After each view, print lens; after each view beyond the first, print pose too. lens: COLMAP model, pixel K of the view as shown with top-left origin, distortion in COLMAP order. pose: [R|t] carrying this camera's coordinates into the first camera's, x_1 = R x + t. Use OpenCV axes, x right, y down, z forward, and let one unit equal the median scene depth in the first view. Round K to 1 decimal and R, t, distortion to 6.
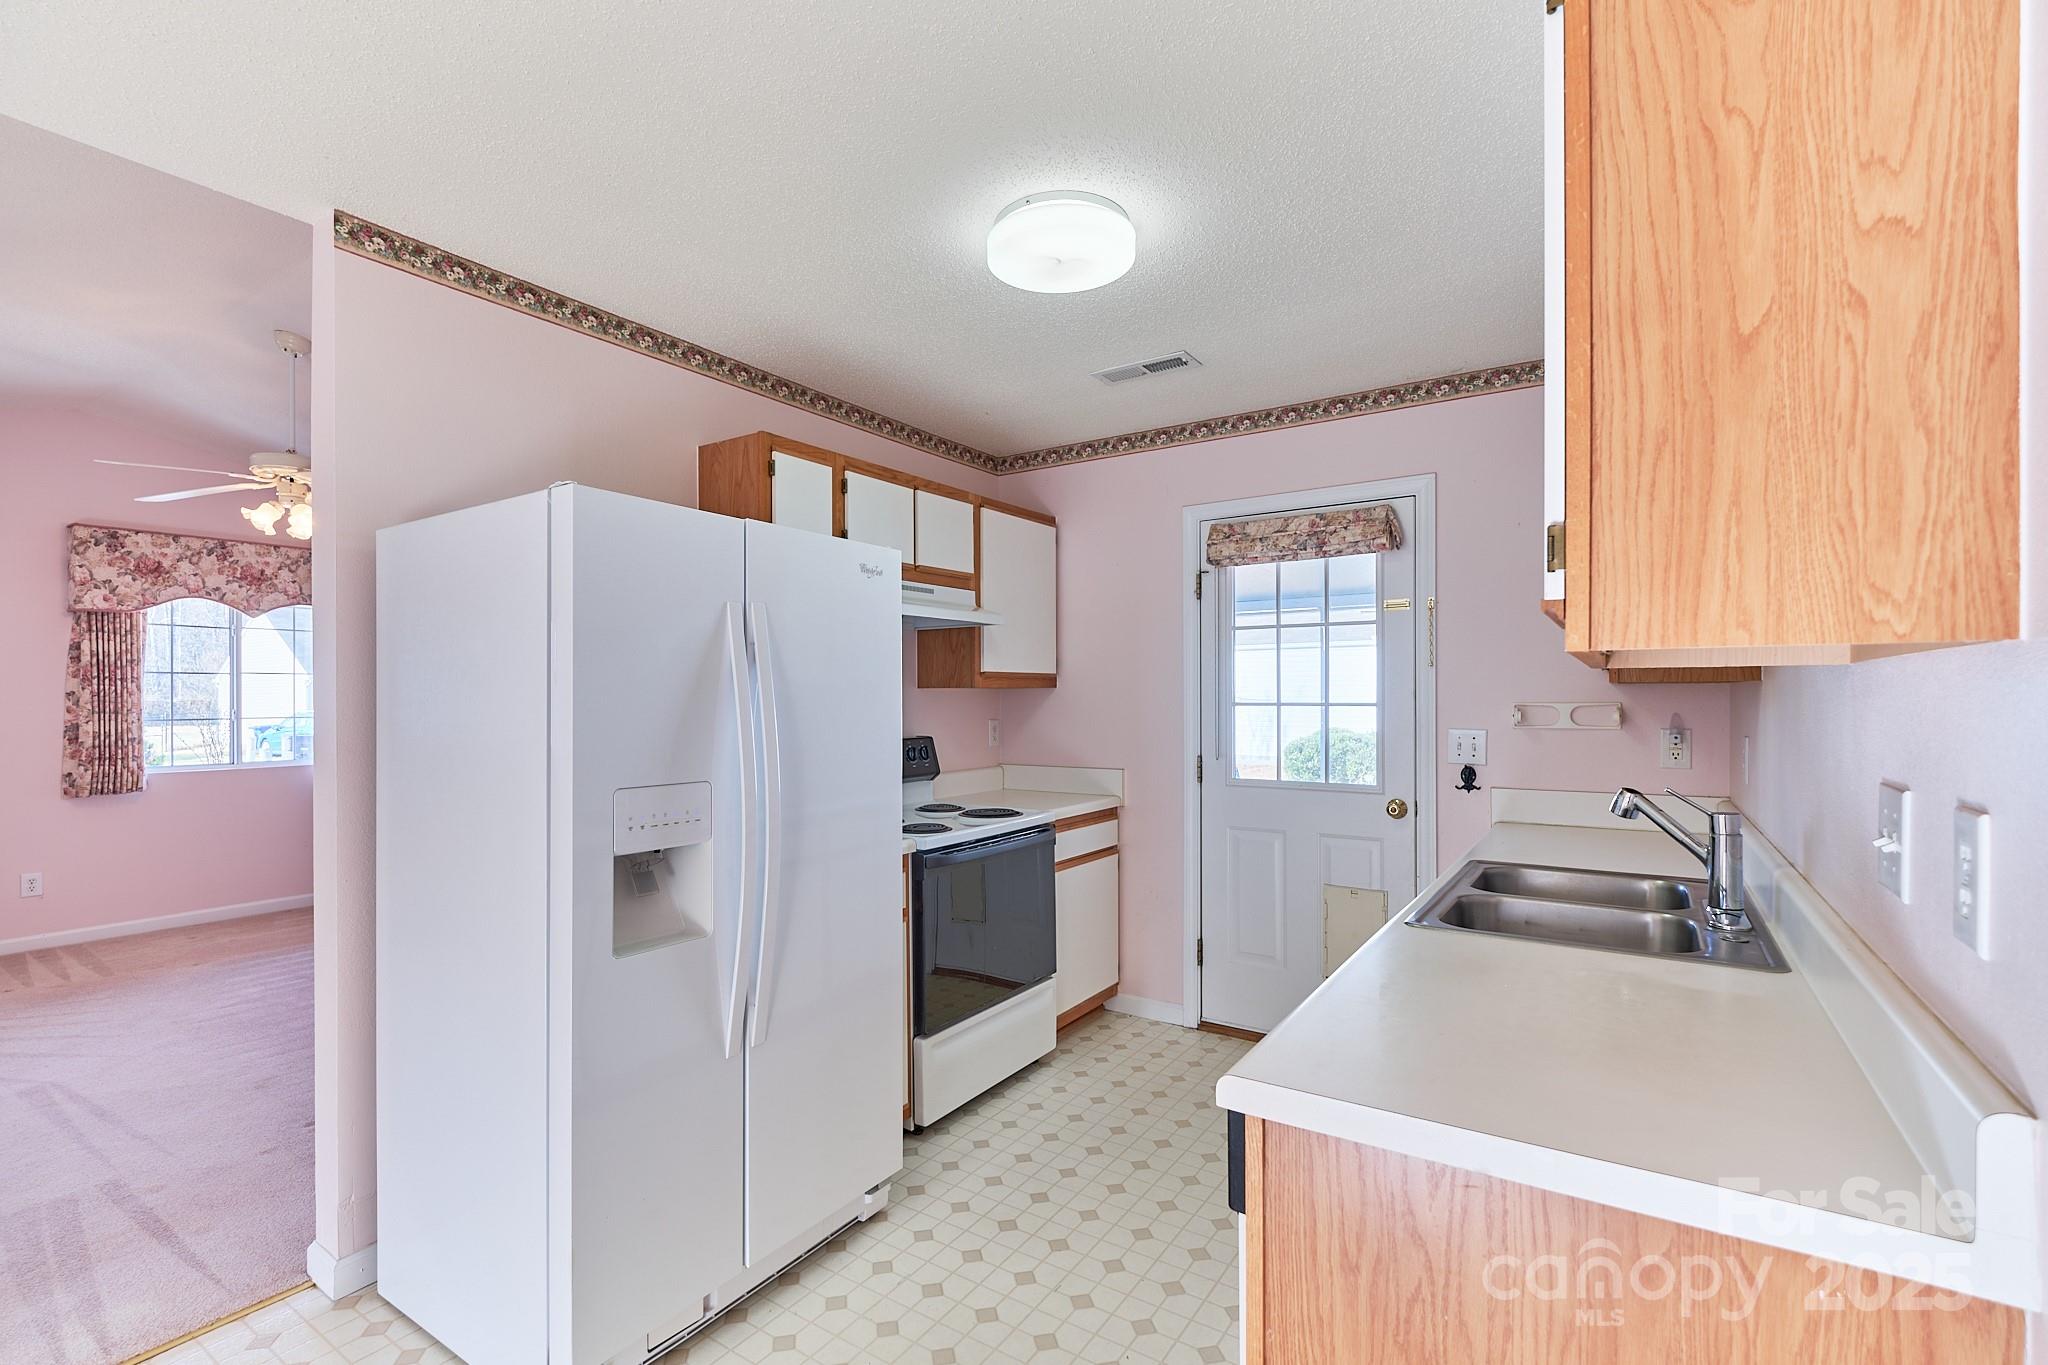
lens RADIAL K [[916.5, 0, 998.9], [0, 916.5, 690.3], [0, 0, 1]] dist [0.001333, -0.000668]
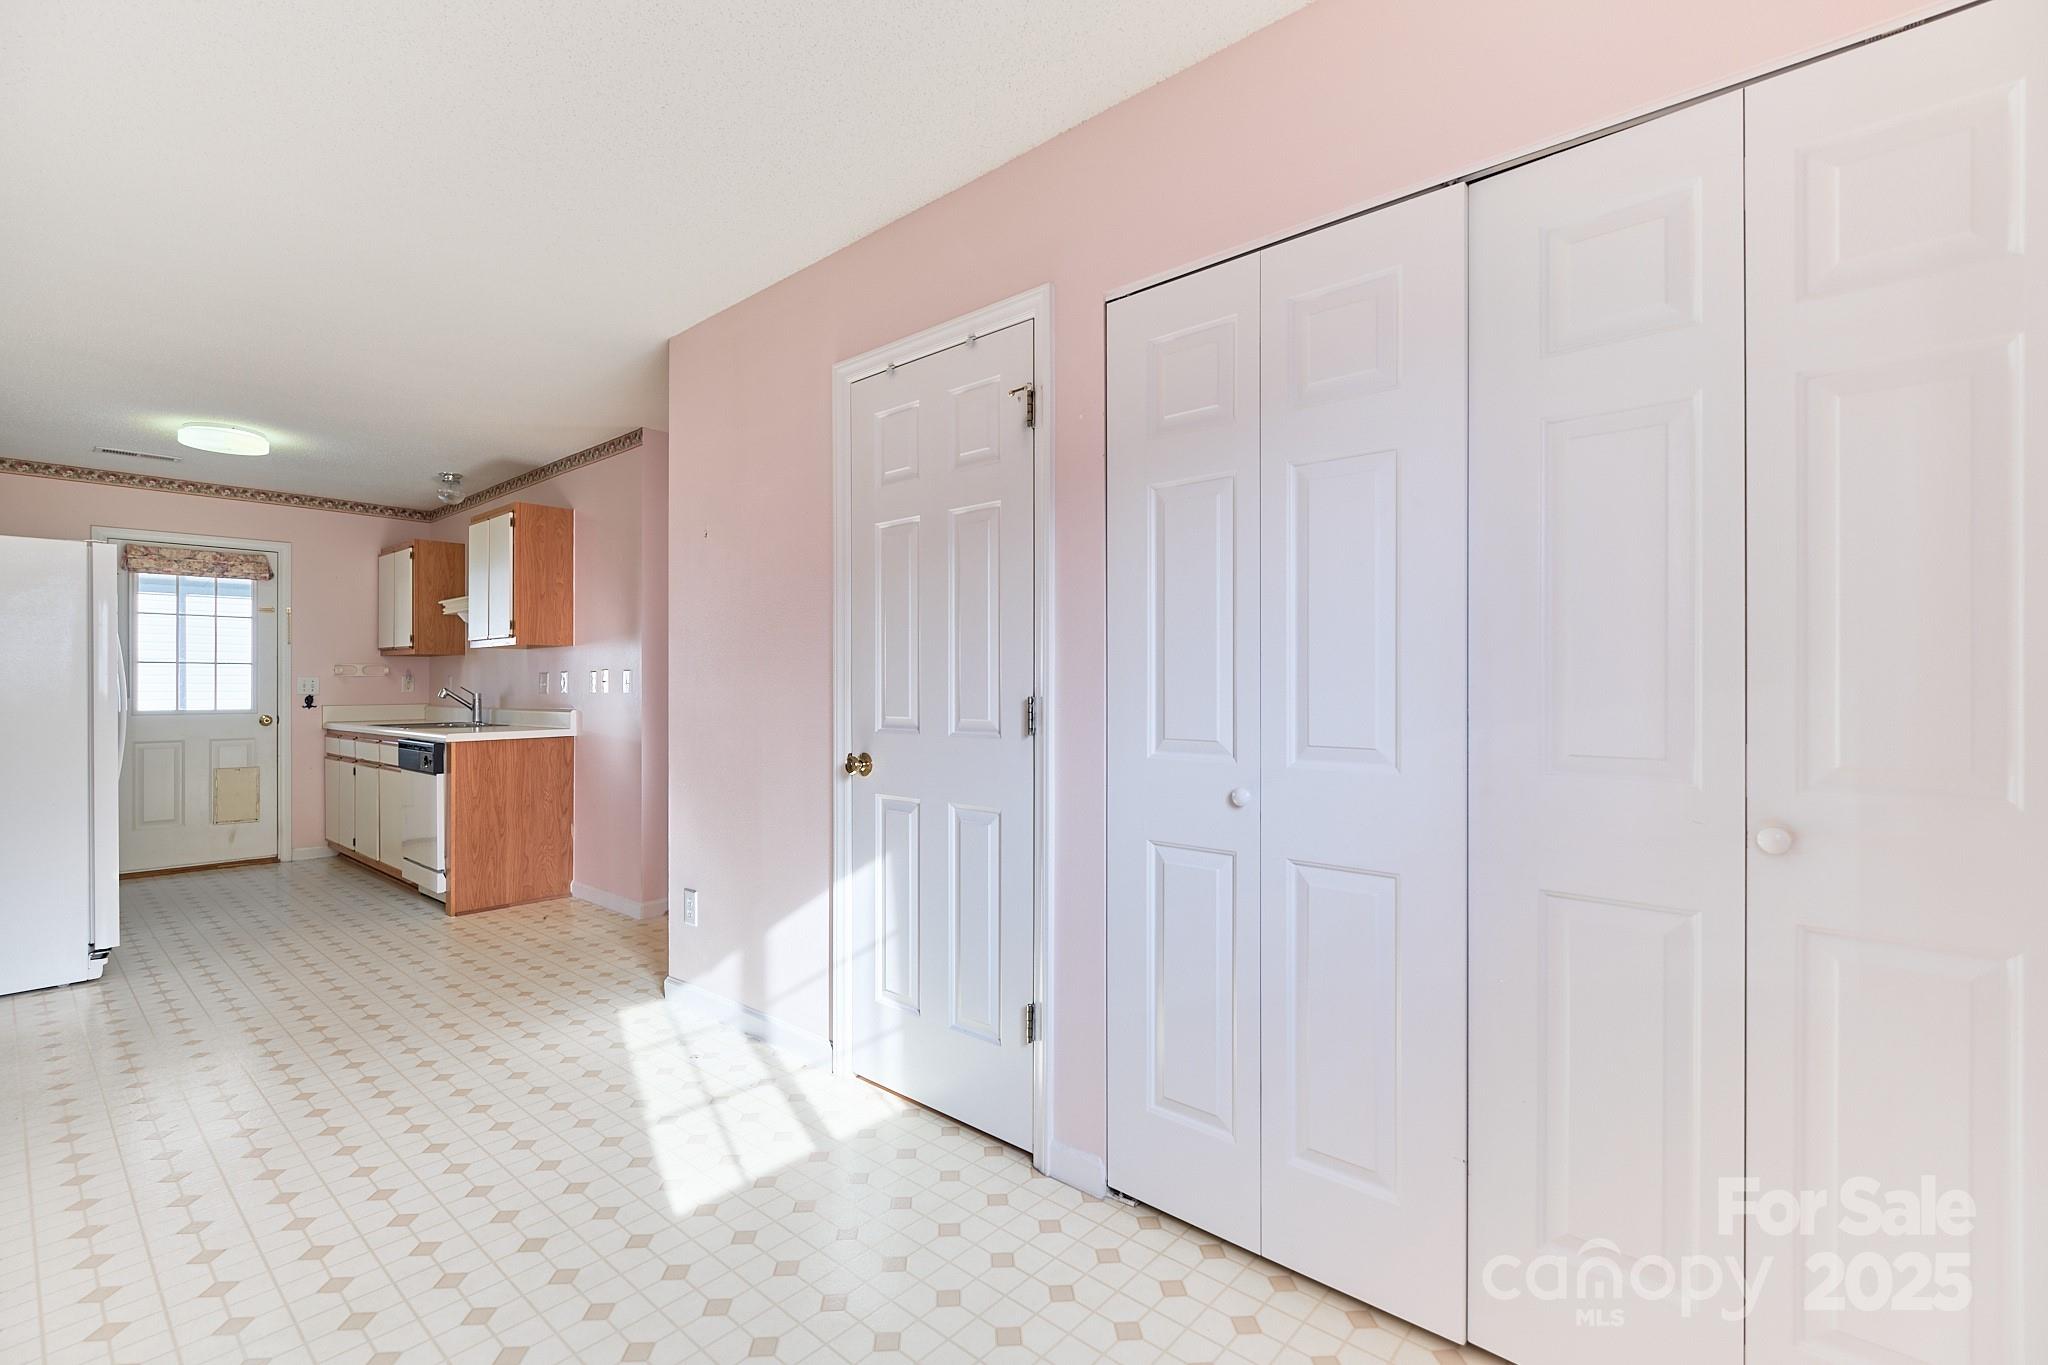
lens RADIAL K [[911.0, 0, 1024.0], [0, 911.0, 682.5], [0, 0, 1]] dist [0.000897, -0.005564]
pose [[0.116505, 0.004258, 0.993181, -1.201177], [-0.005741, 0.999977, -0.003614, 0.050879], [-0.993173, -0.005281, 0.116527, -0.722562]]
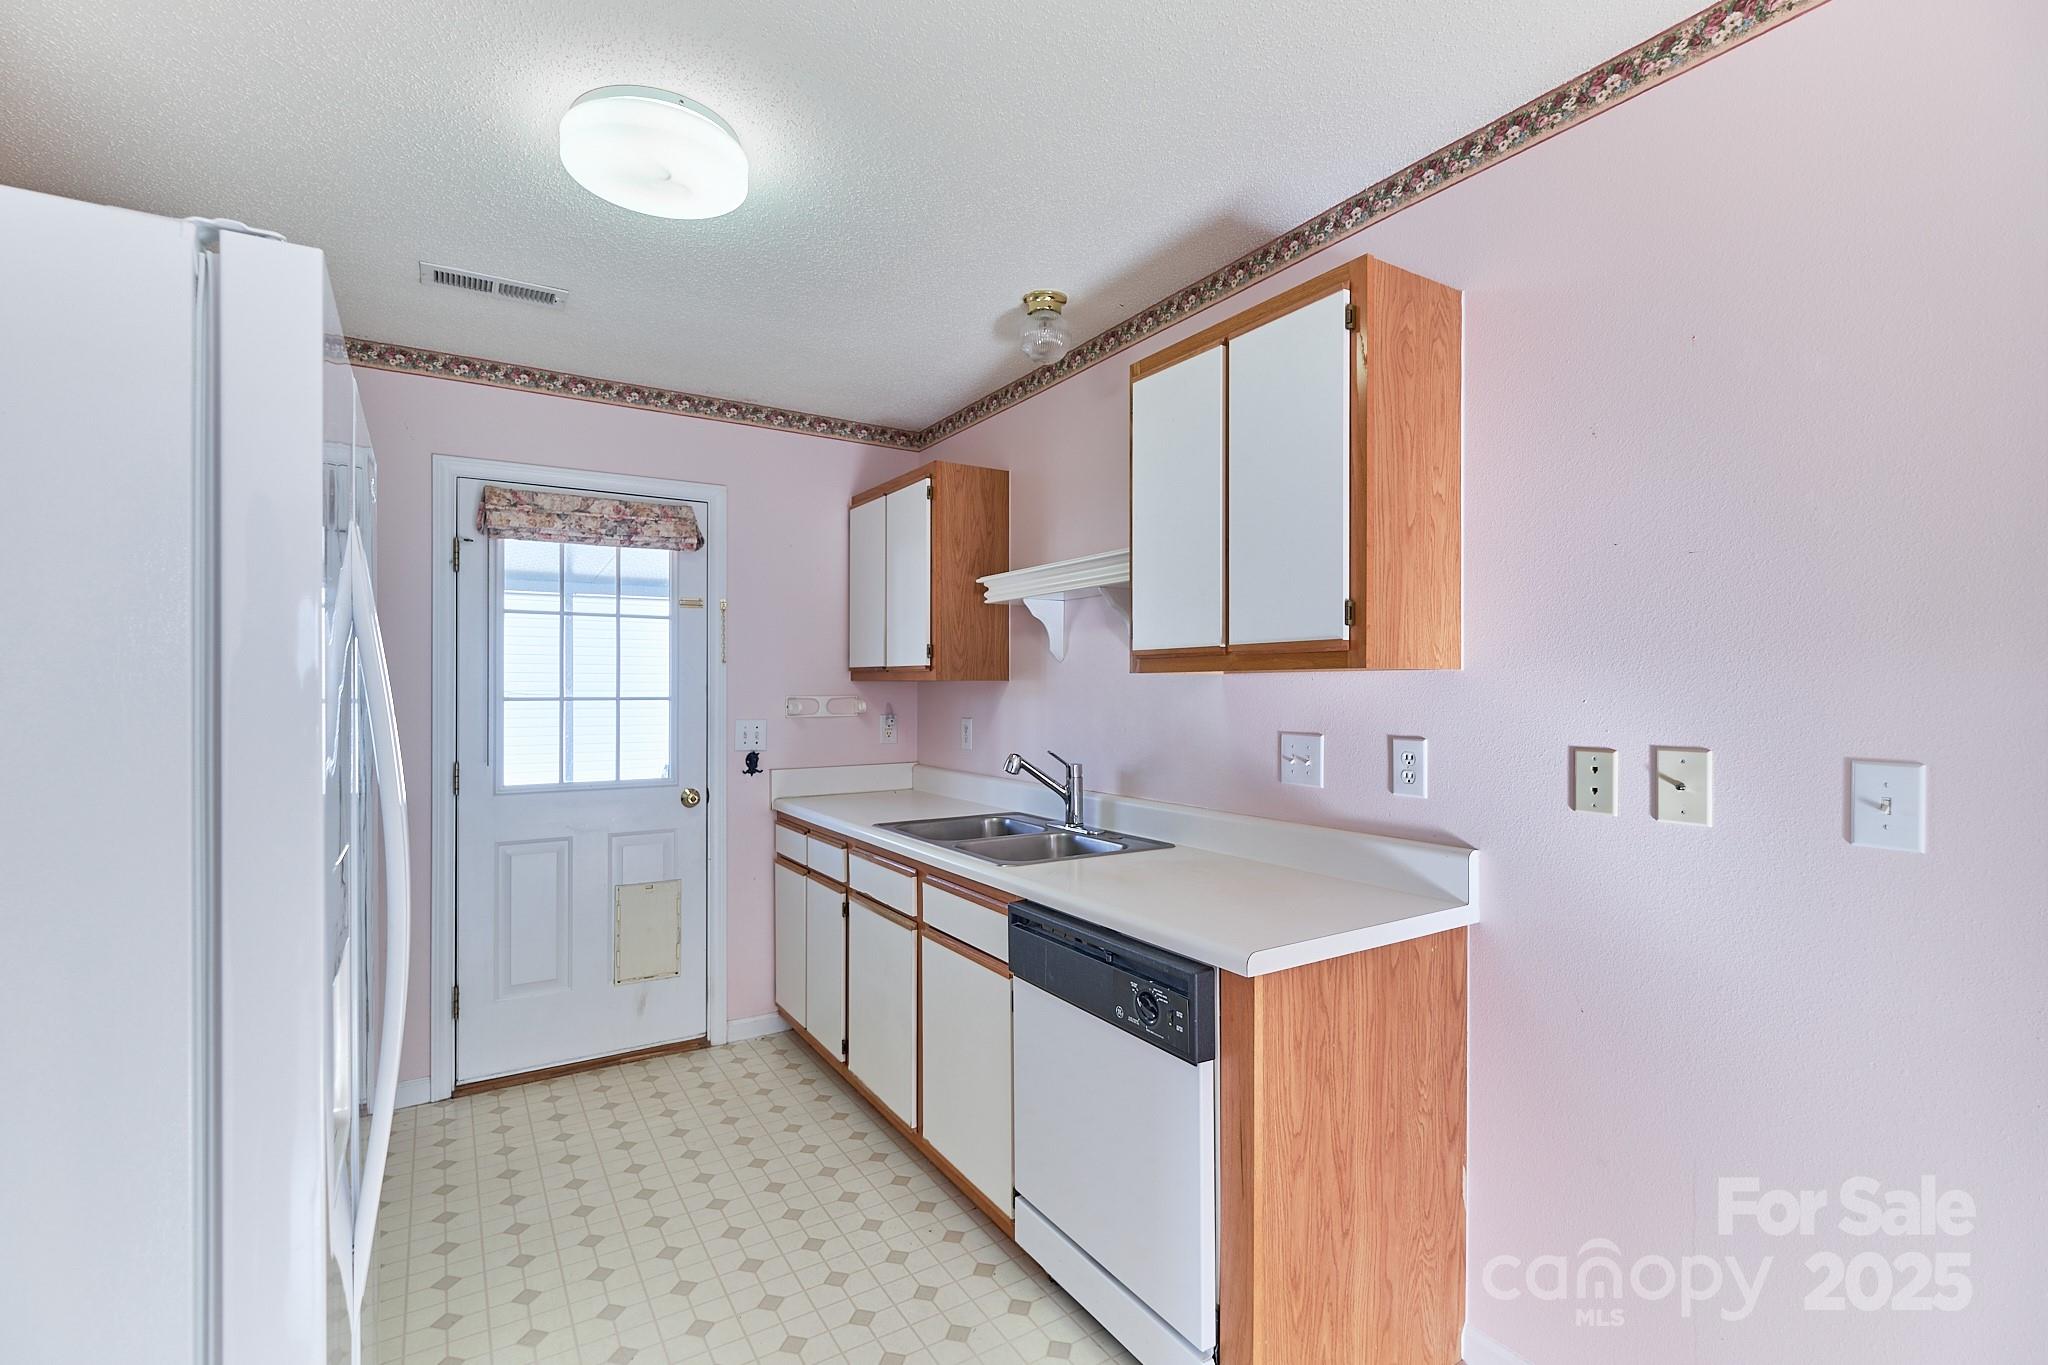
lens RADIAL K [[922.3, 0, 1024.0], [0, 922.3, 682.5], [0, 0, 1]] dist [0.001133, -0.008299]
pose [[0.395459, 0.007308, 0.918455, -0.382524], [-0.006347, 0.999966, -0.005224, 0.000606], [-0.918462, -0.003763, 0.395492, 0.236004]]
